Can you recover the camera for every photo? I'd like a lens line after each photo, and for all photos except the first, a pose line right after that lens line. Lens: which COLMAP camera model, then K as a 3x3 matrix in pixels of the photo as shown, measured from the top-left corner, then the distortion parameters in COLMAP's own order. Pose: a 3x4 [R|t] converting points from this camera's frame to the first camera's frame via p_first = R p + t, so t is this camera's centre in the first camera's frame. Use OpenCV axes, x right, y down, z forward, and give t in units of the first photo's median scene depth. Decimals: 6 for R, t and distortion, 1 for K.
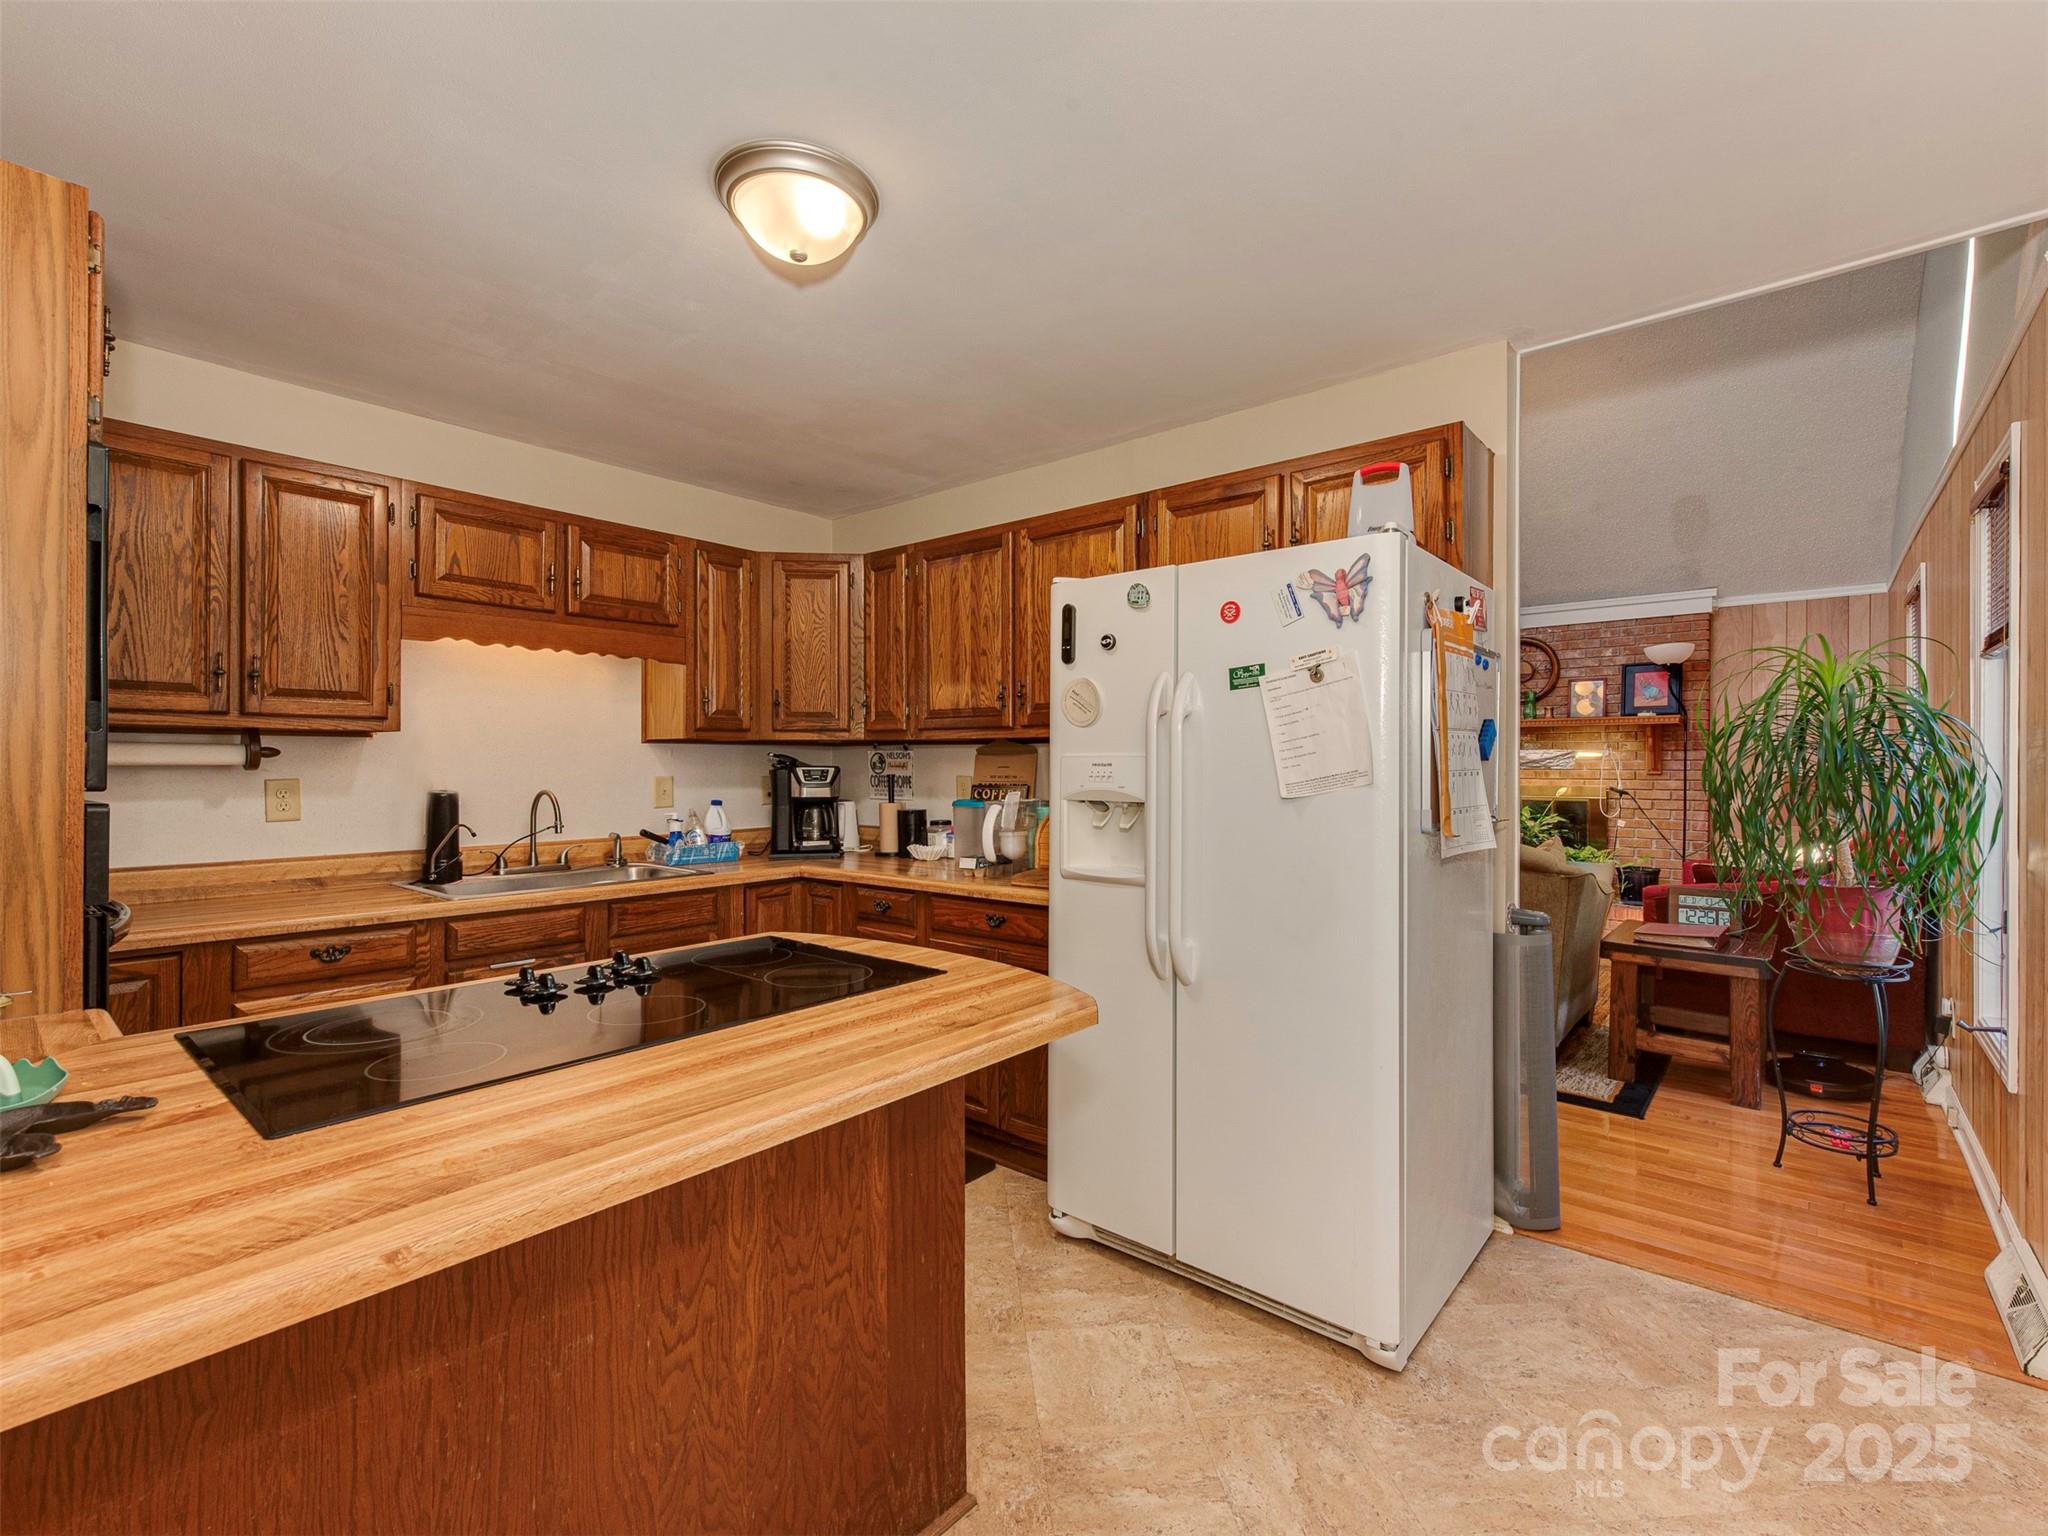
lens RADIAL K [[913.7, 0, 1027.3], [0, 913.7, 759.6], [0, 0, 1]] dist [0.001122, 0.000086]
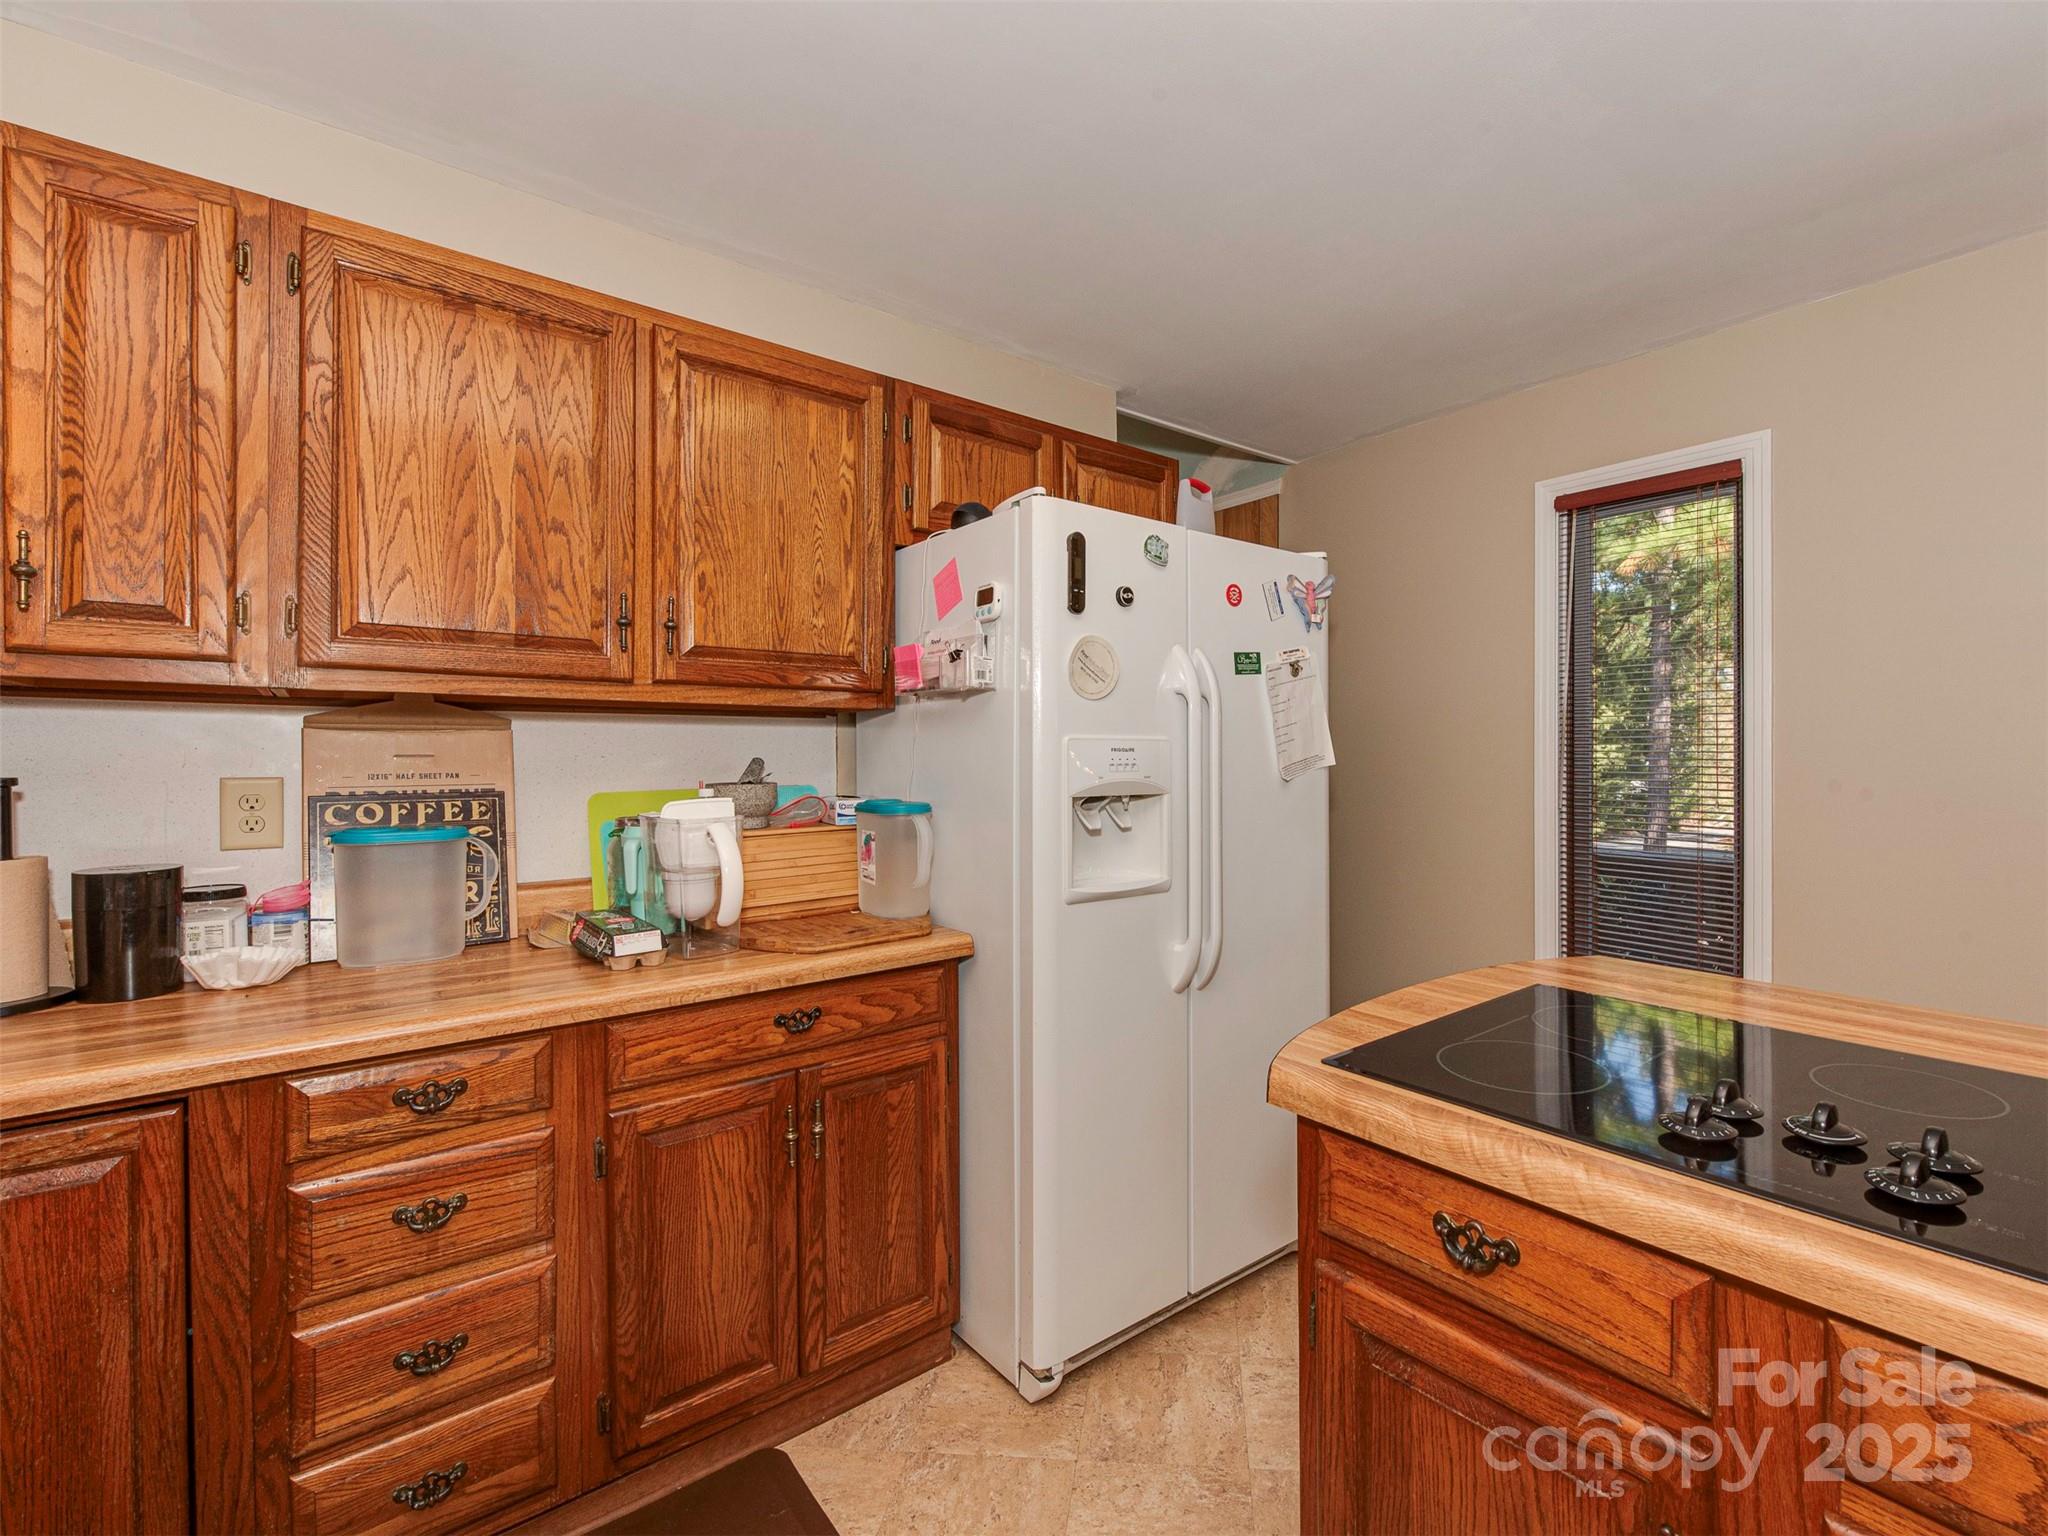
lens RADIAL K [[928.0, 0, 1142.4], [0, 928.0, 755.7], [0, 0, 1]] dist [-0.003920, -0.000467]
pose [[0.151366, -0.002009, 0.988476, -0.499872], [-0.002753, 0.999993, 0.002454, 0.006312], [-0.988474, -0.003093, 0.151360, 0.602254]]
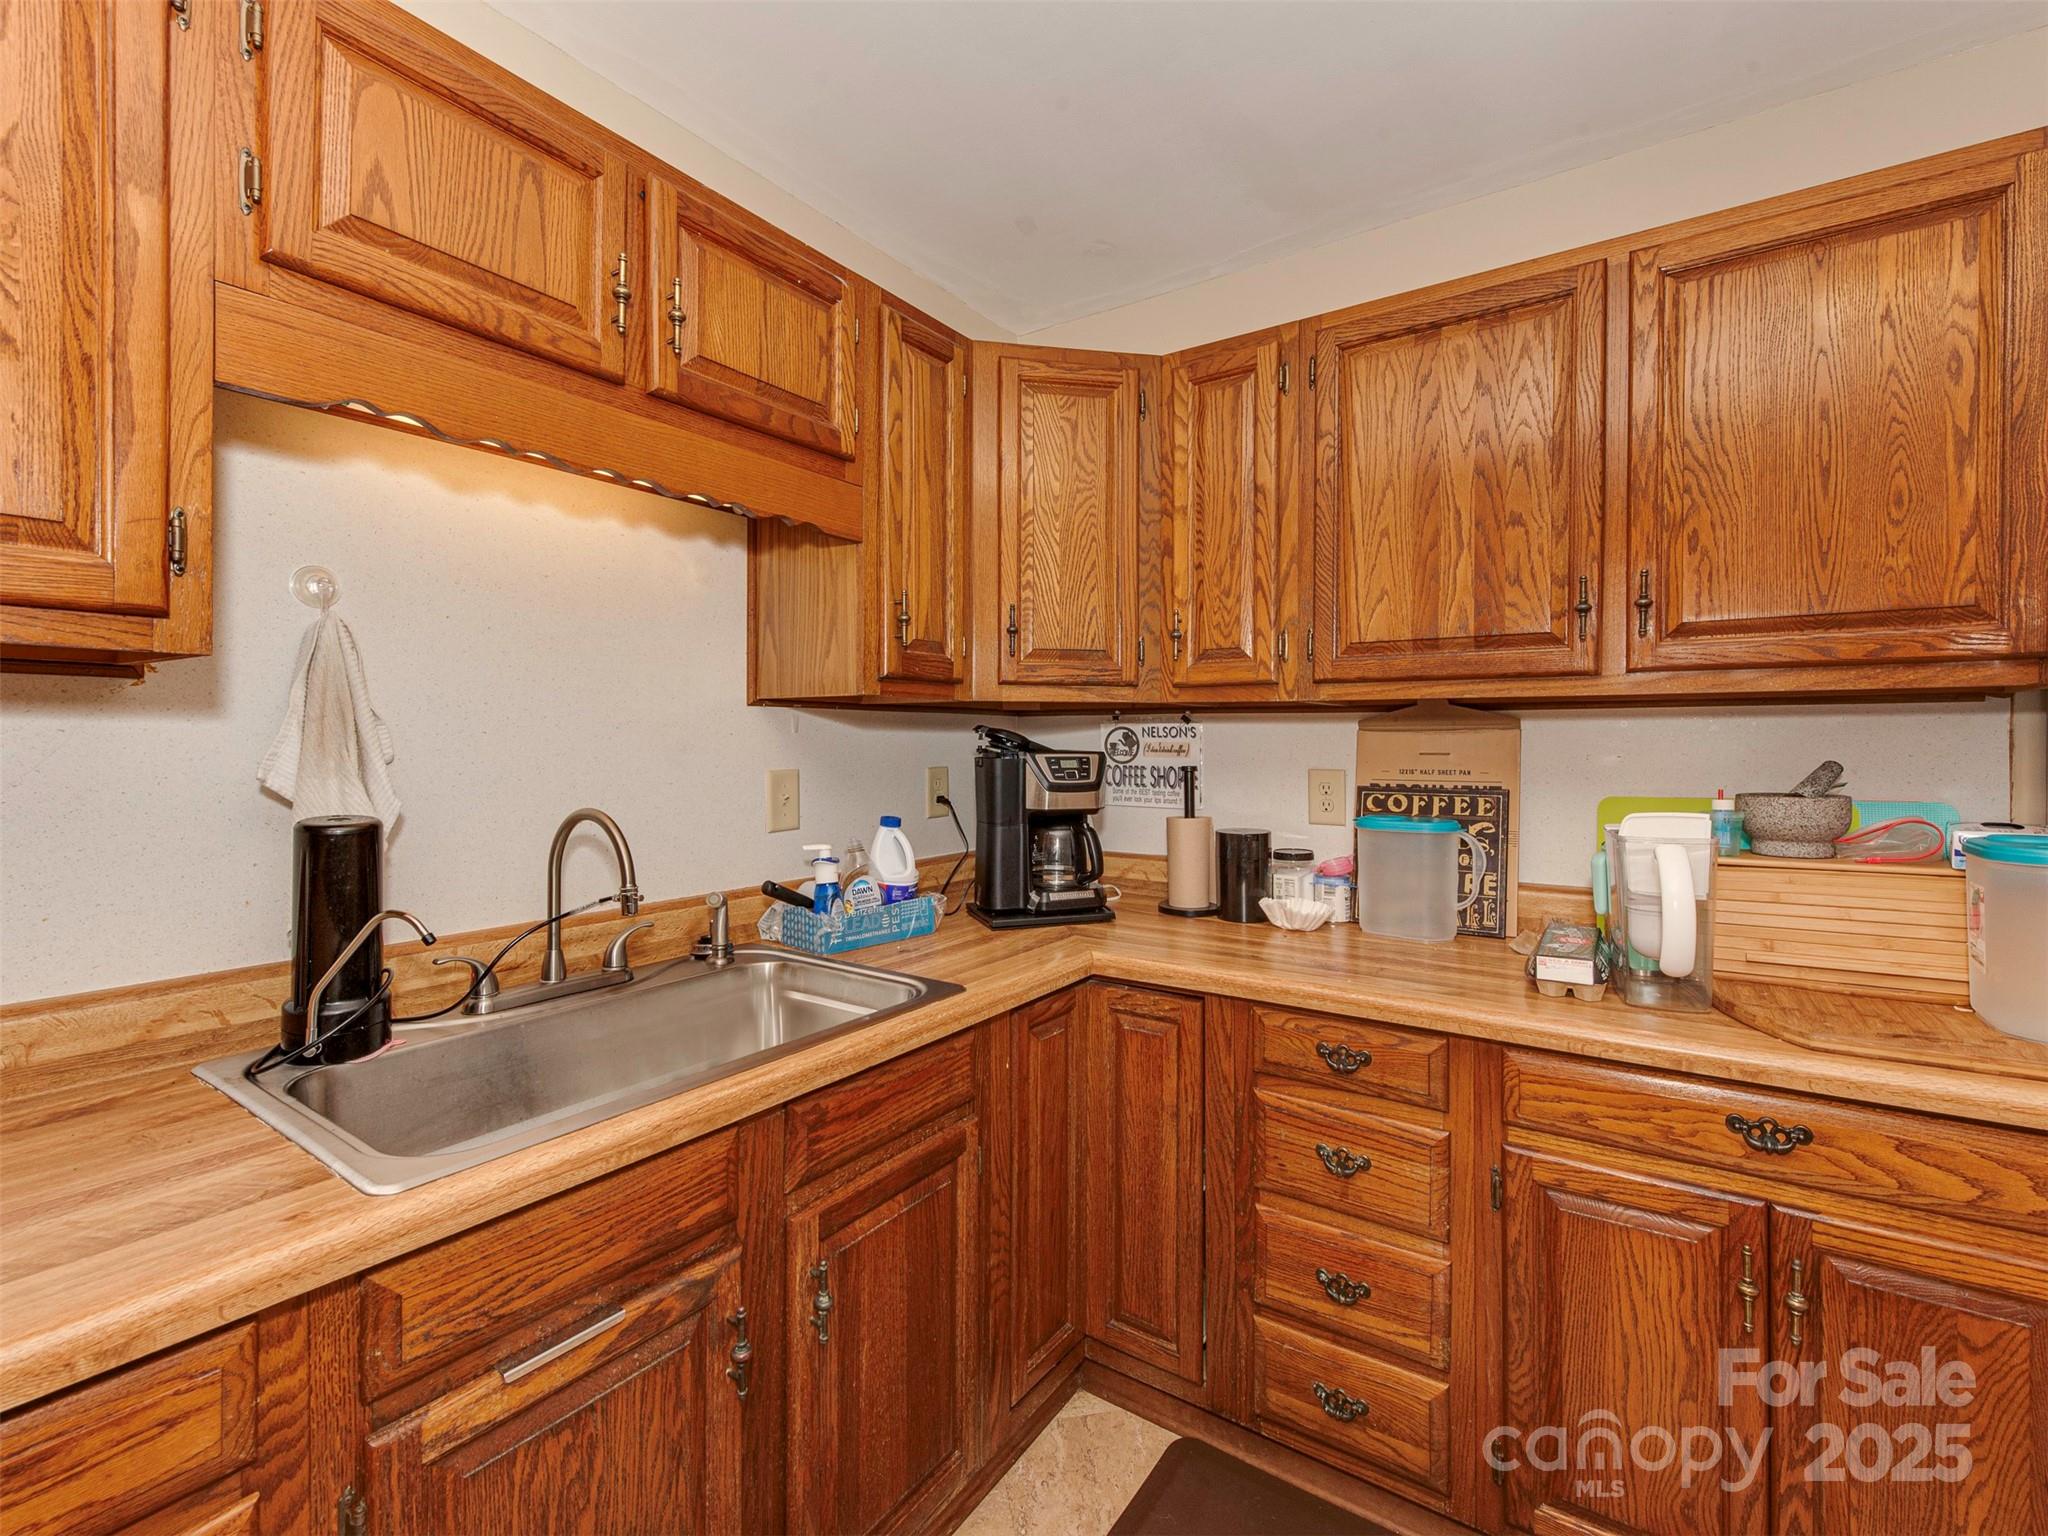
lens RADIAL K [[917.5, 0, 1015.5], [0, 917.5, 744.5], [0, 0, 1]] dist [0.002363, -0.000075]
pose [[0.996455, 0.002101, 0.084107, -0.351089], [-0.002737, 0.999969, 0.007439, -0.000878], [-0.084089, -0.007643, 0.996429, 0.533786]]
